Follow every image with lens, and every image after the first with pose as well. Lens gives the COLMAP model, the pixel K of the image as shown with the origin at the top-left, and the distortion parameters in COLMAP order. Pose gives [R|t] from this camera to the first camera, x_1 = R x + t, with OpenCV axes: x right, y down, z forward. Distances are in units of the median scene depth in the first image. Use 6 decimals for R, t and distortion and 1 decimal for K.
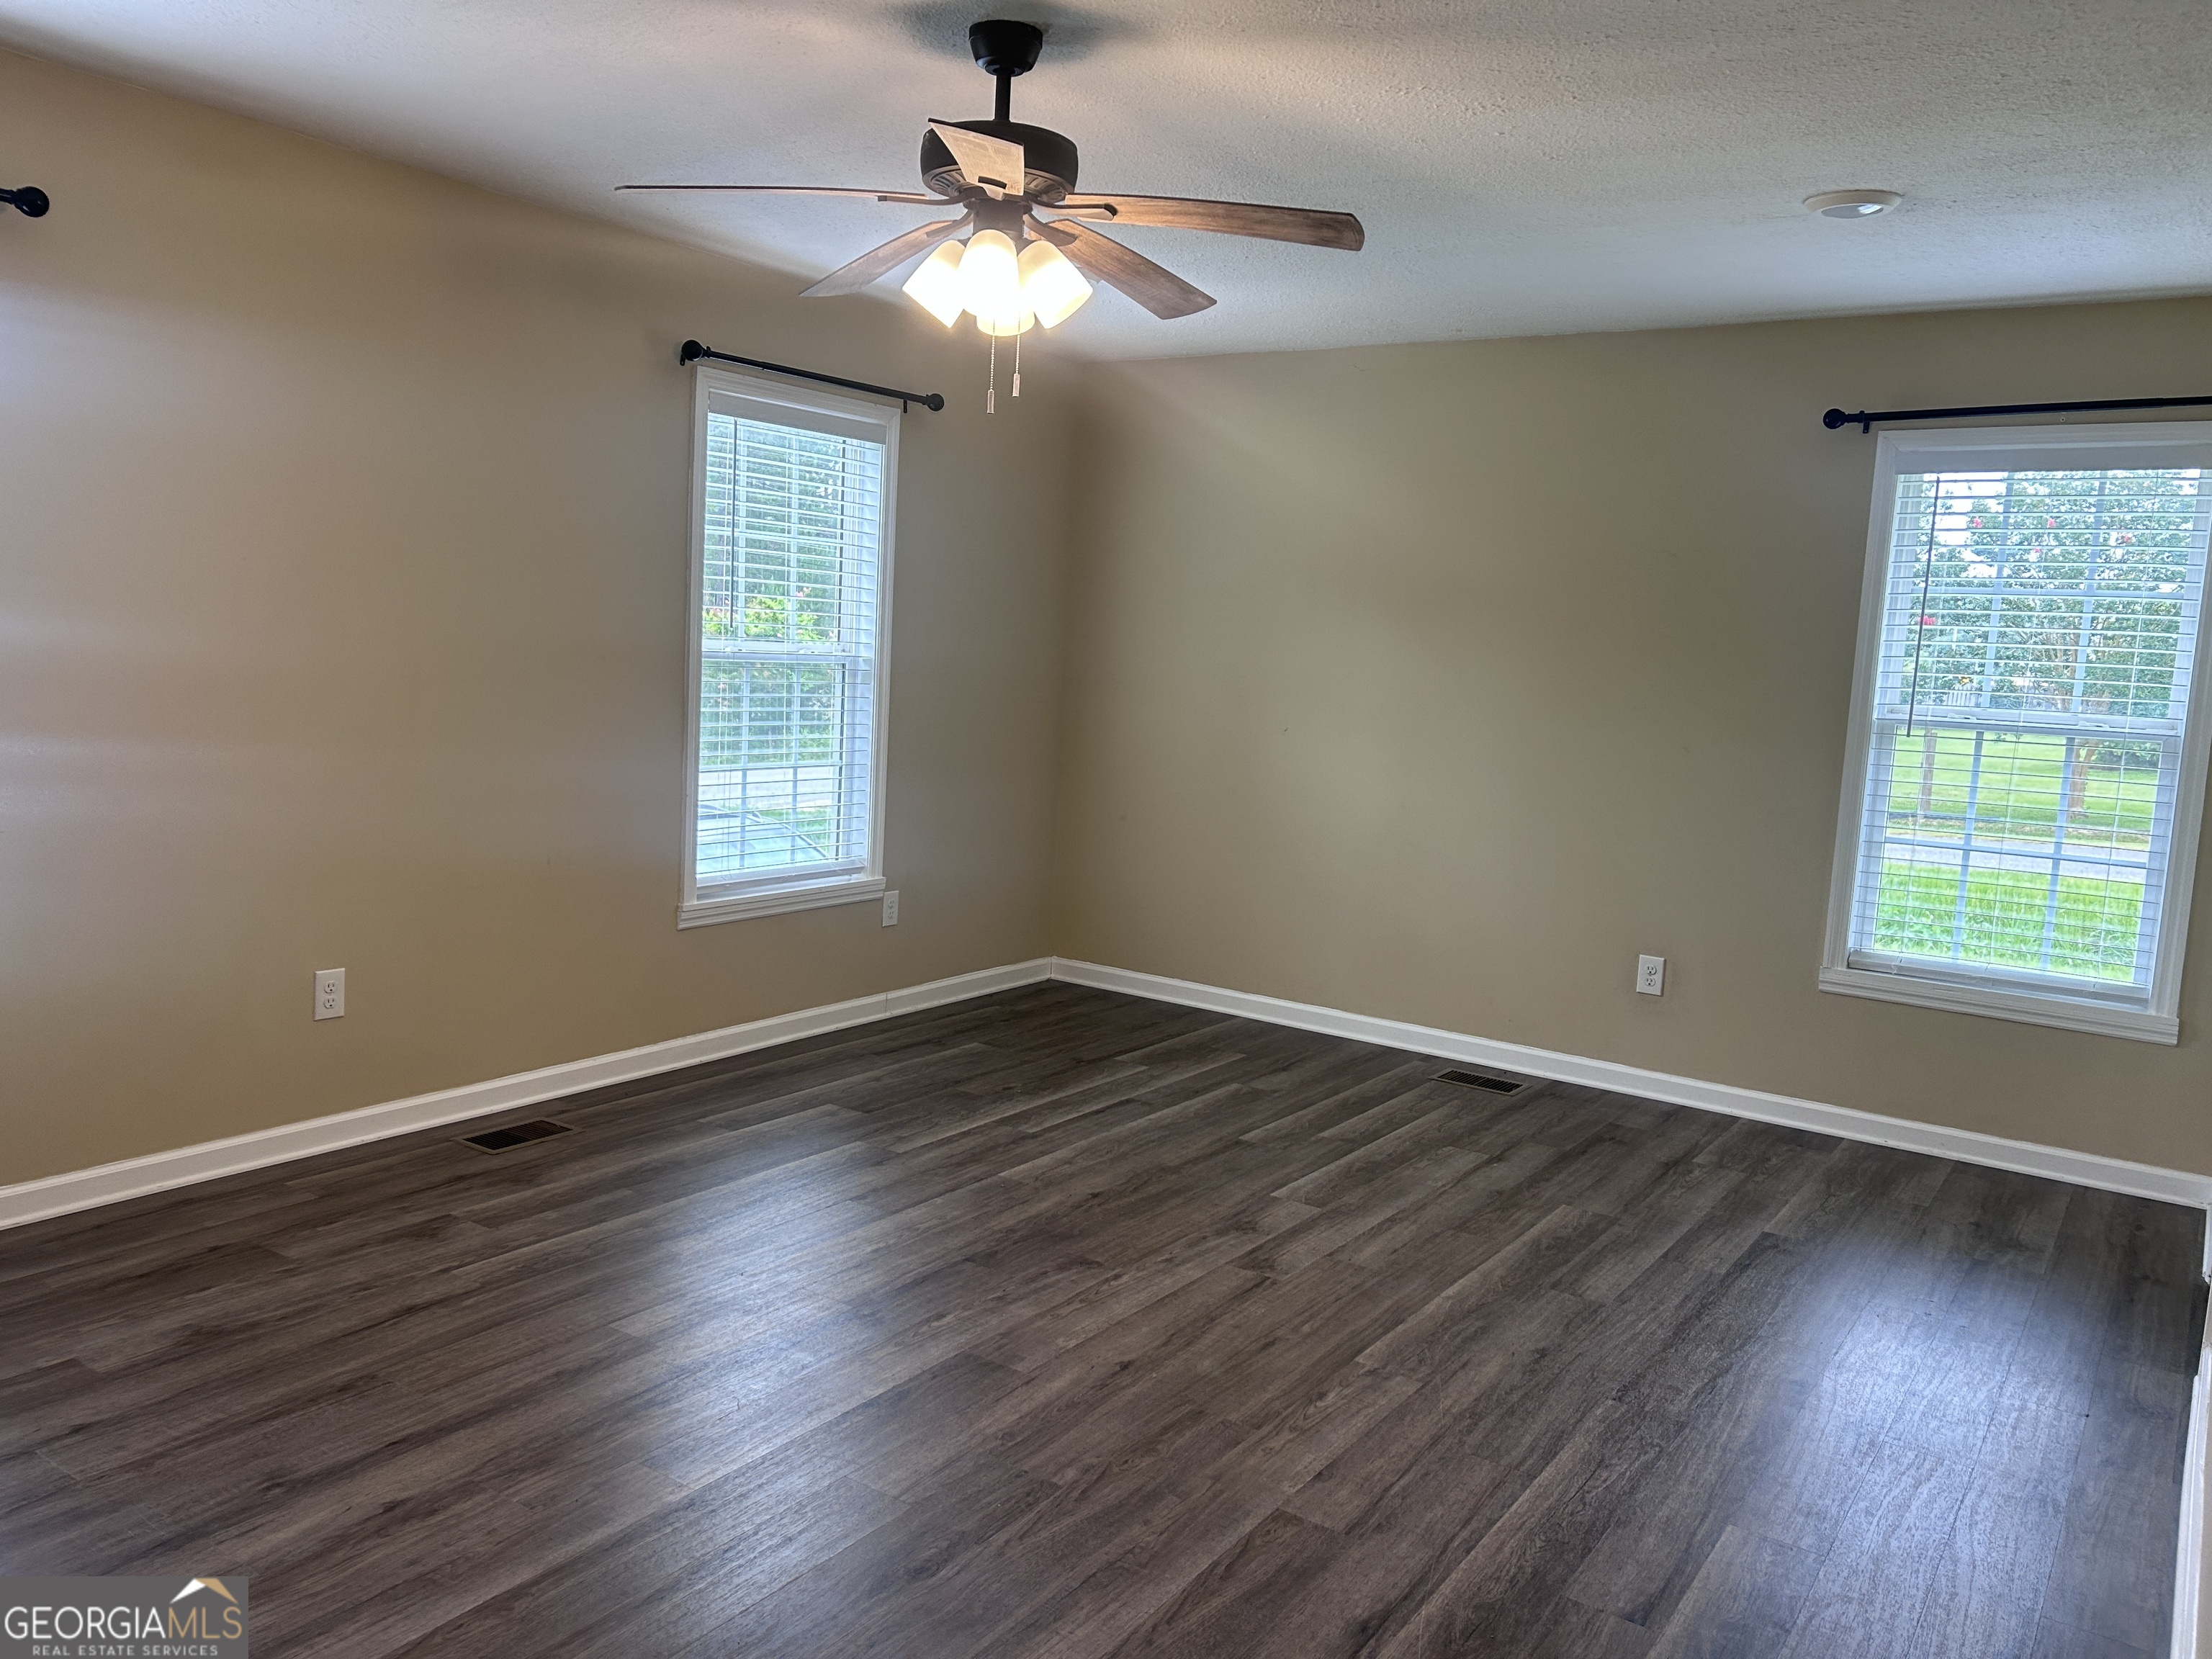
lens RADIAL K [[1670.4, 0, 1095.3], [0, 1670.4, 835.4], [0, 0, 1]] dist [0.041342, -0.000552]
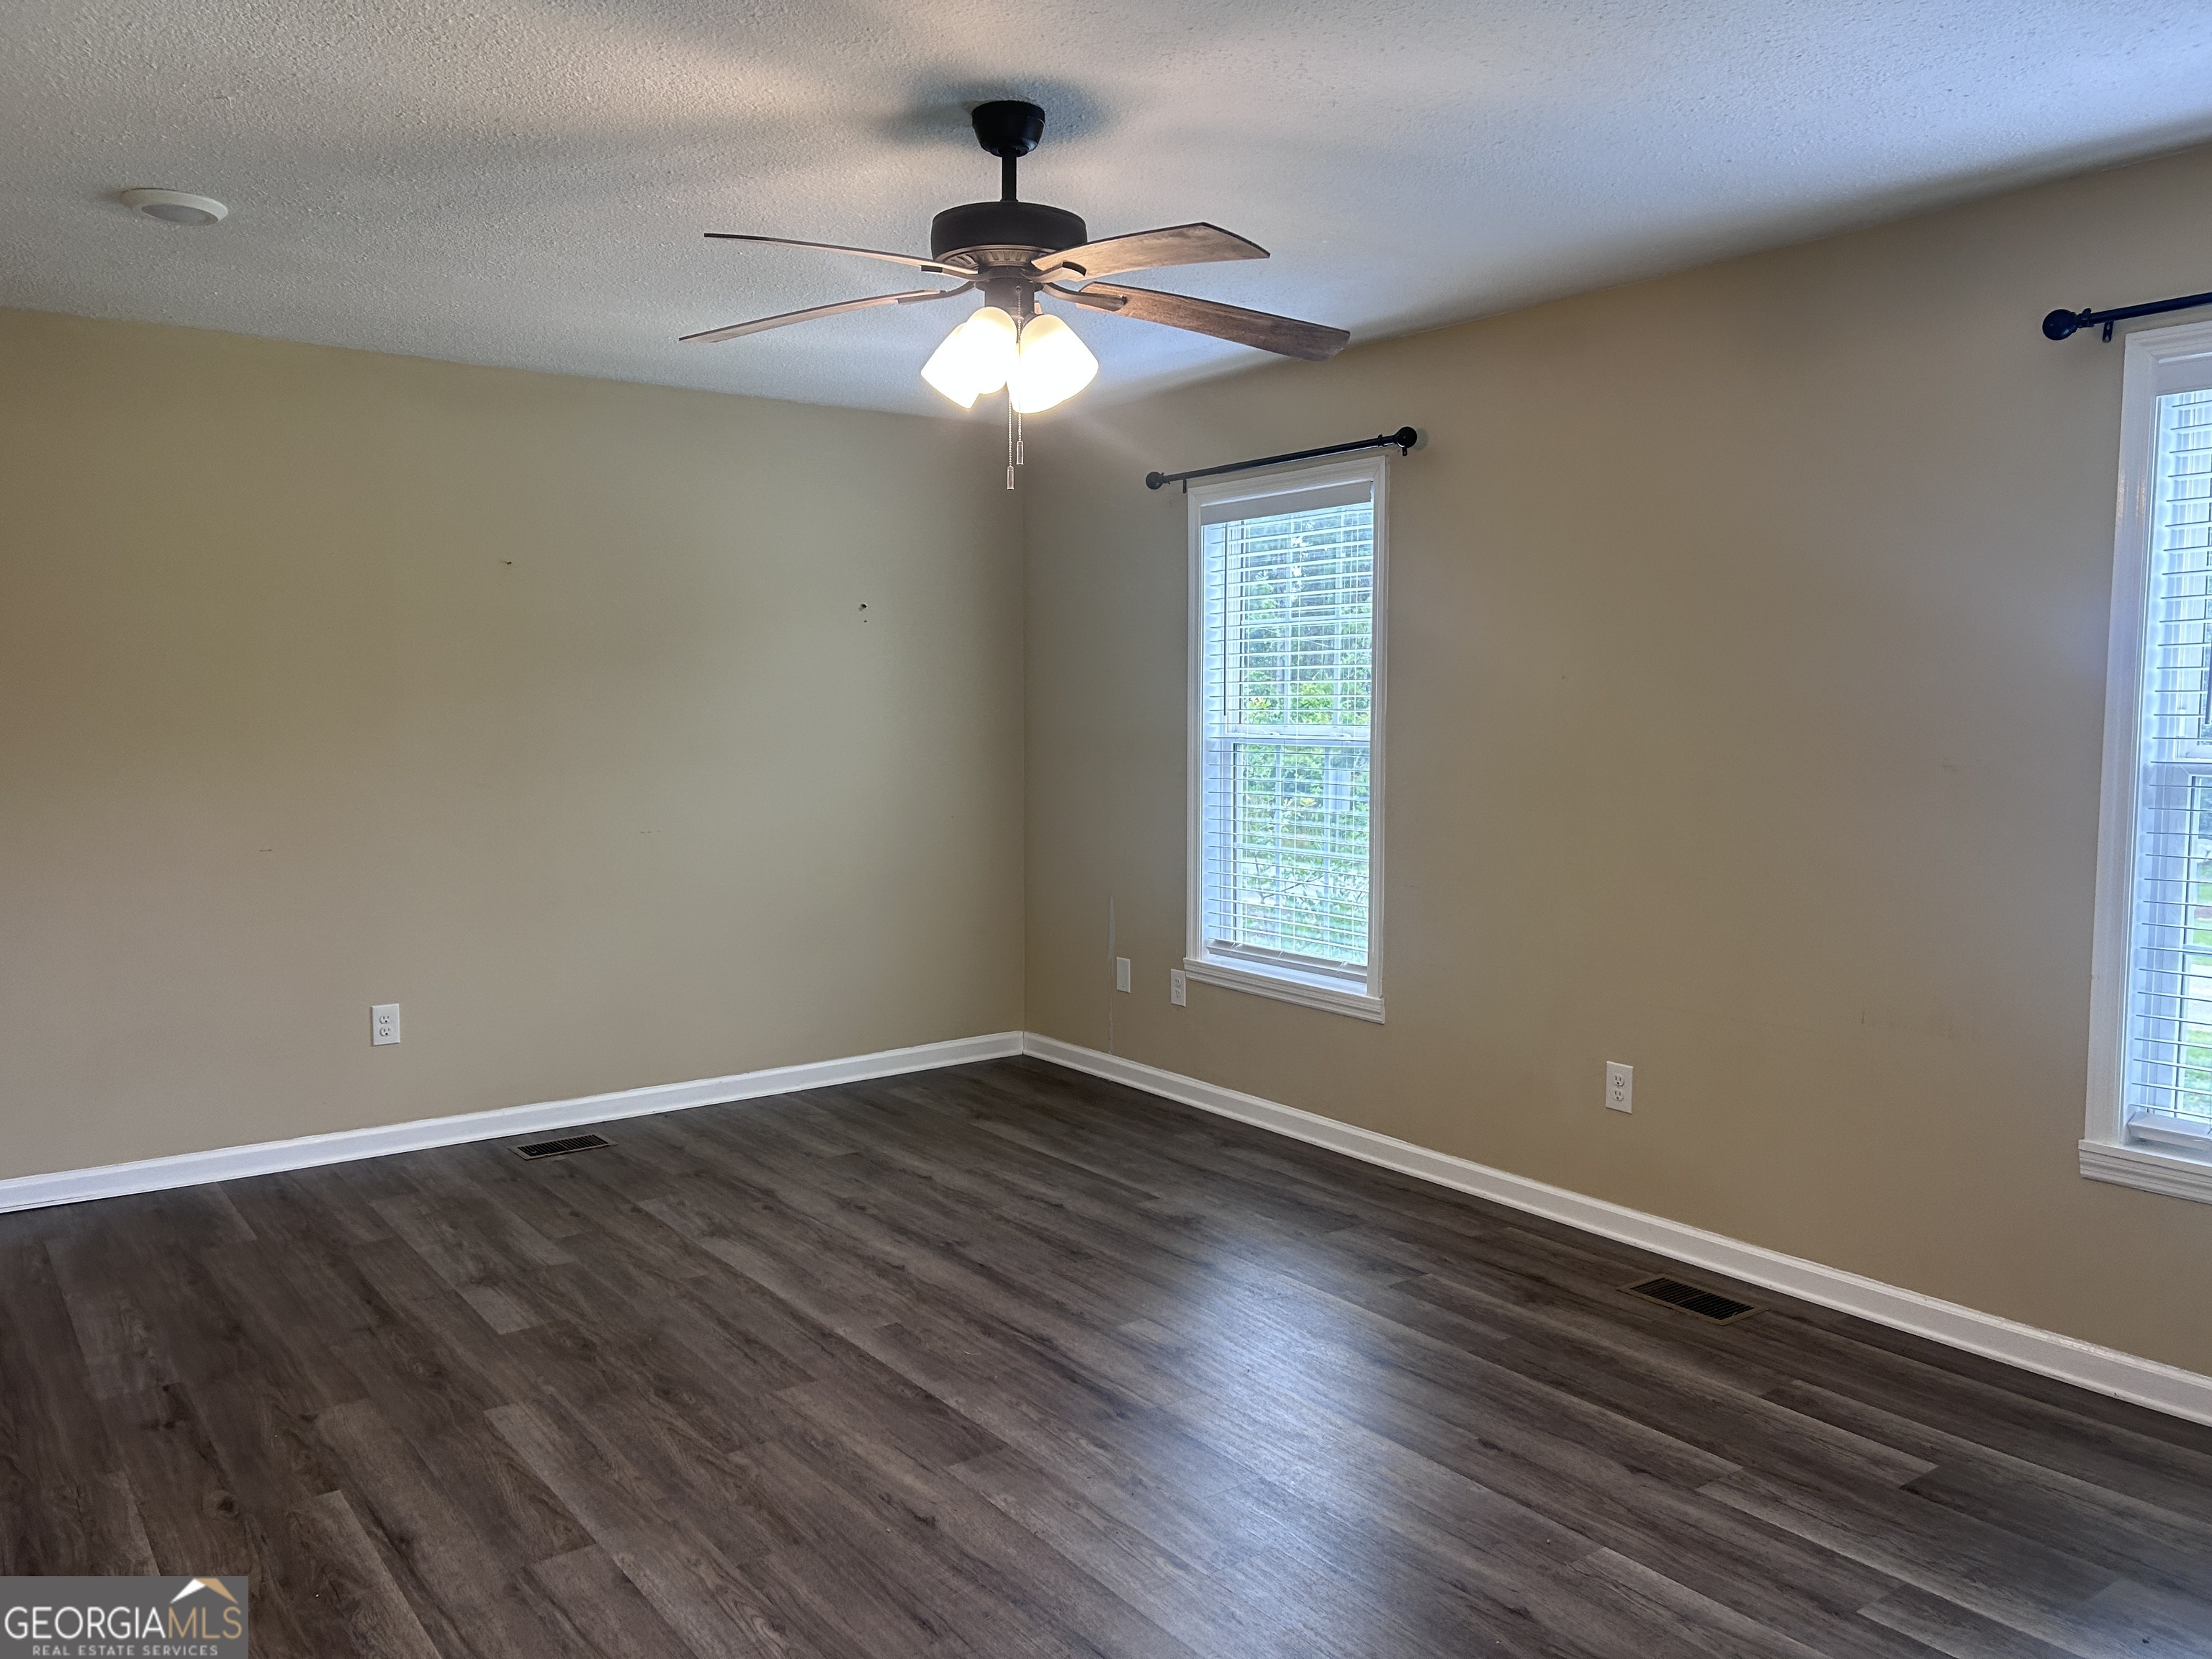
lens RADIAL K [[1670.4, 0, 1095.3], [0, 1670.4, 835.4], [0, 0, 1]] dist [0.041342, -0.000552]
pose [[-0.333635, 0.024063, -0.942395, 0.751196], [-0.128807, 0.989135, 0.070858, -0.109821], [0.933861, 0.145028, -0.326911, 1.207270]]
